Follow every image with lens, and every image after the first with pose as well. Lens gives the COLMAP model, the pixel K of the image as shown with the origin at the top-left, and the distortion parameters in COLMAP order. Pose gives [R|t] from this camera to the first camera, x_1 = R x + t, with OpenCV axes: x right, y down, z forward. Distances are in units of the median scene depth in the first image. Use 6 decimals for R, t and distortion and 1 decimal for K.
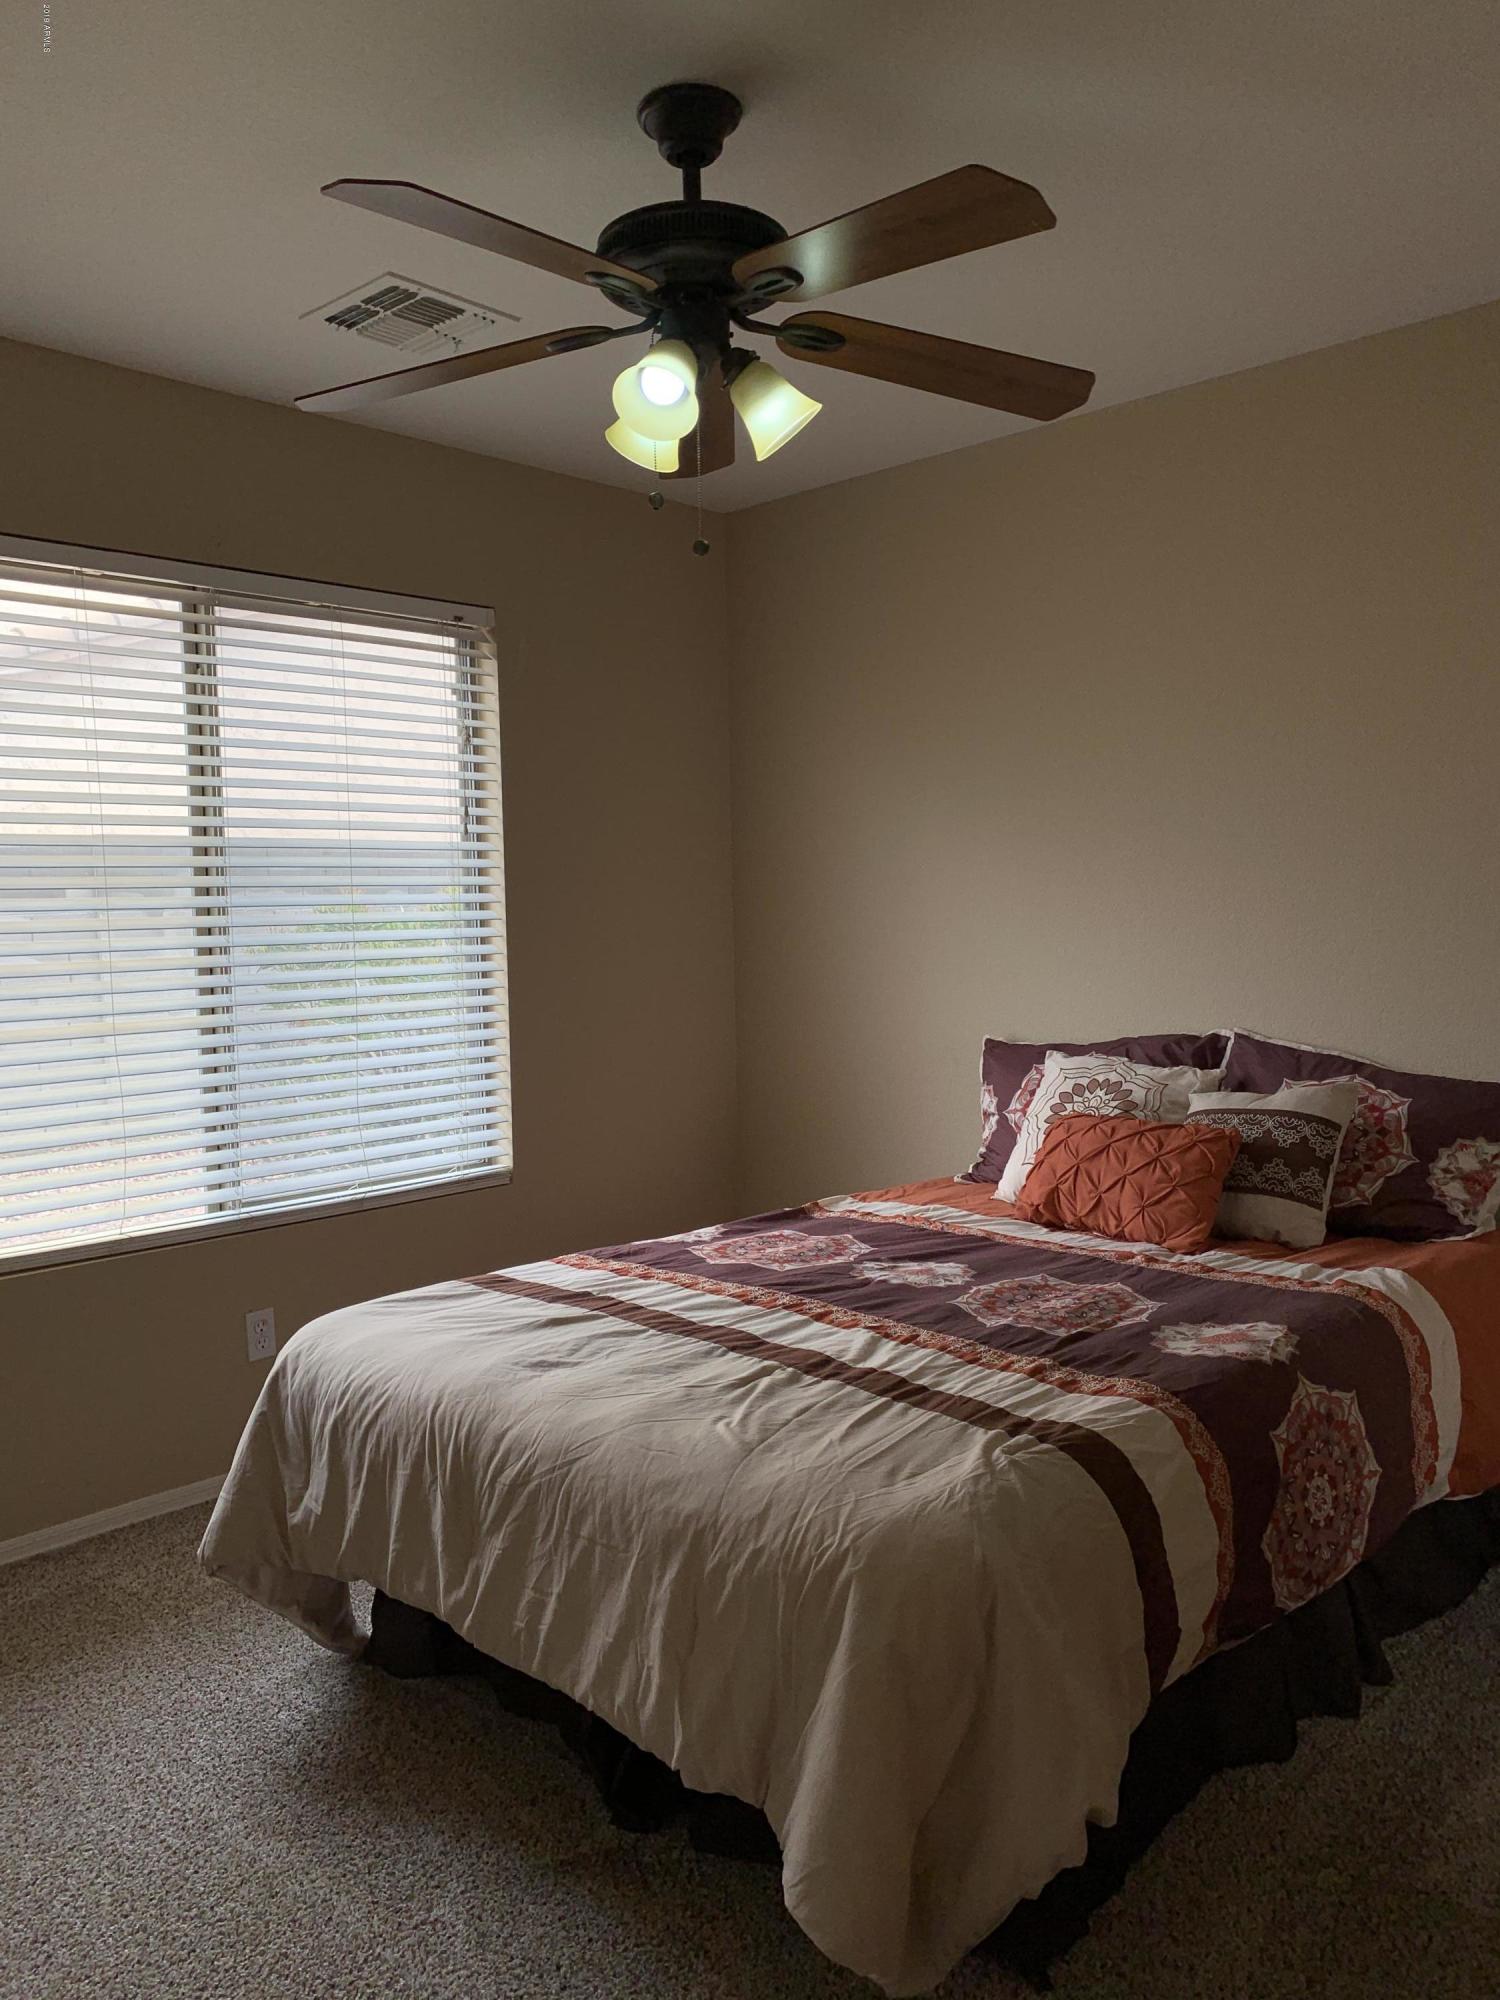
lens RADIAL K [[1370.2, 0, 750.0], [0, 1370.2, 1000.0], [0, 0, 1]] dist [0.078316, 0.000433]
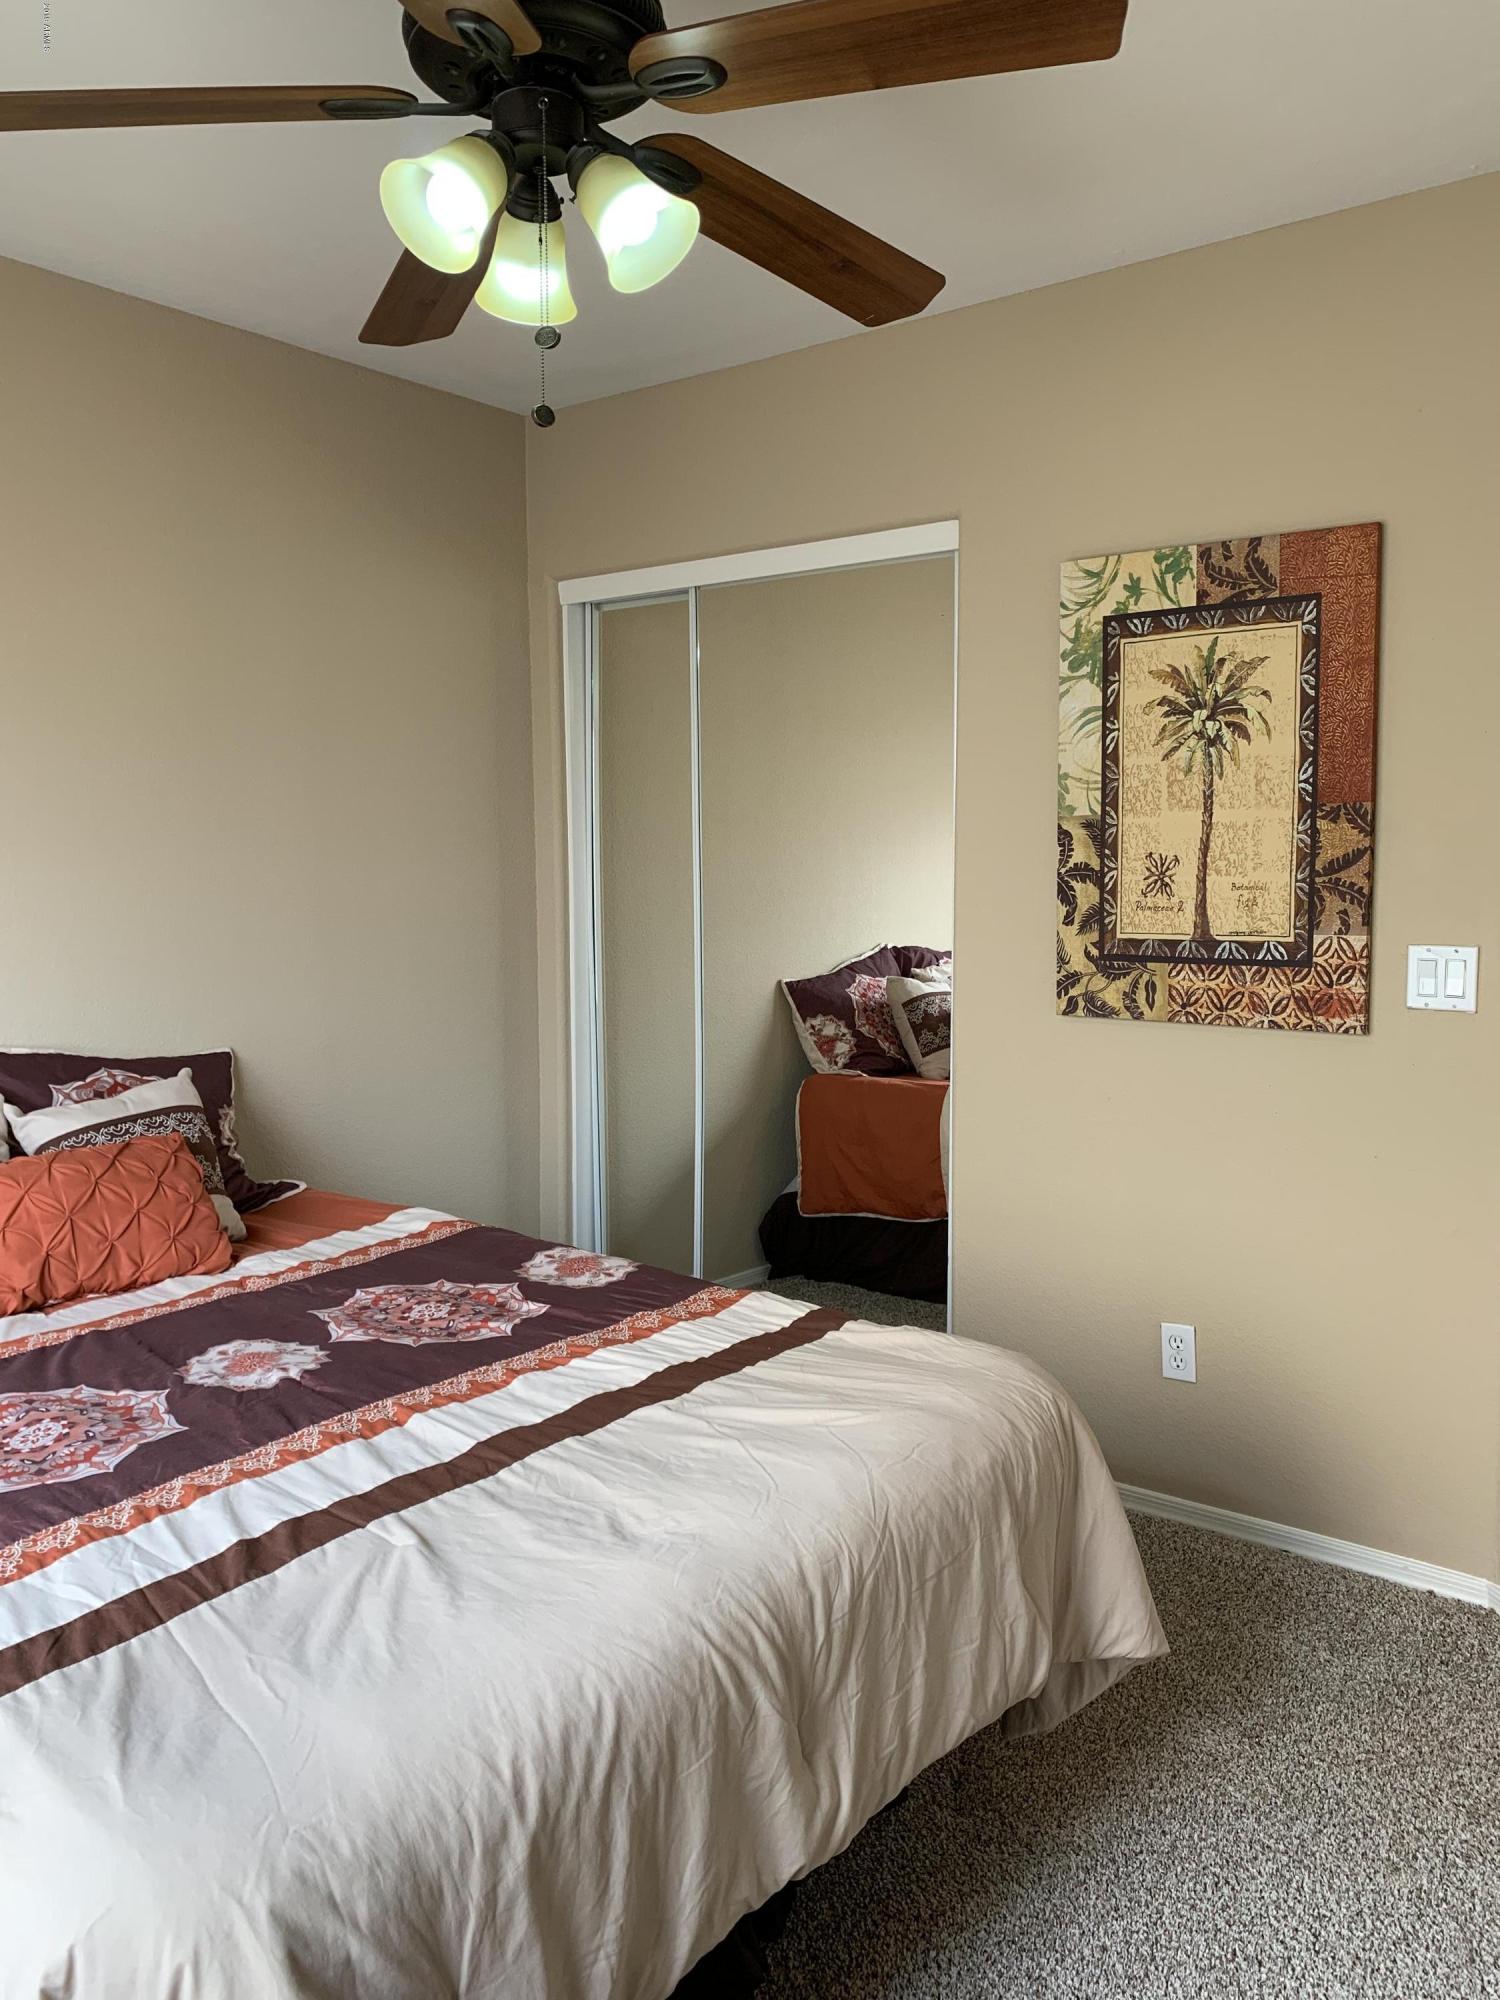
lens RADIAL K [[1705.6, 0, 750.0], [0, 1705.6, 1000.0], [0, 0, 1]] dist [-0.005898, -0.003521]
pose [[-0.116418, -0.074108, 0.990432, -0.817205], [0.076999, 0.993538, 0.083391, -0.047095], [-0.990211, 0.085970, -0.109959, 0.865045]]
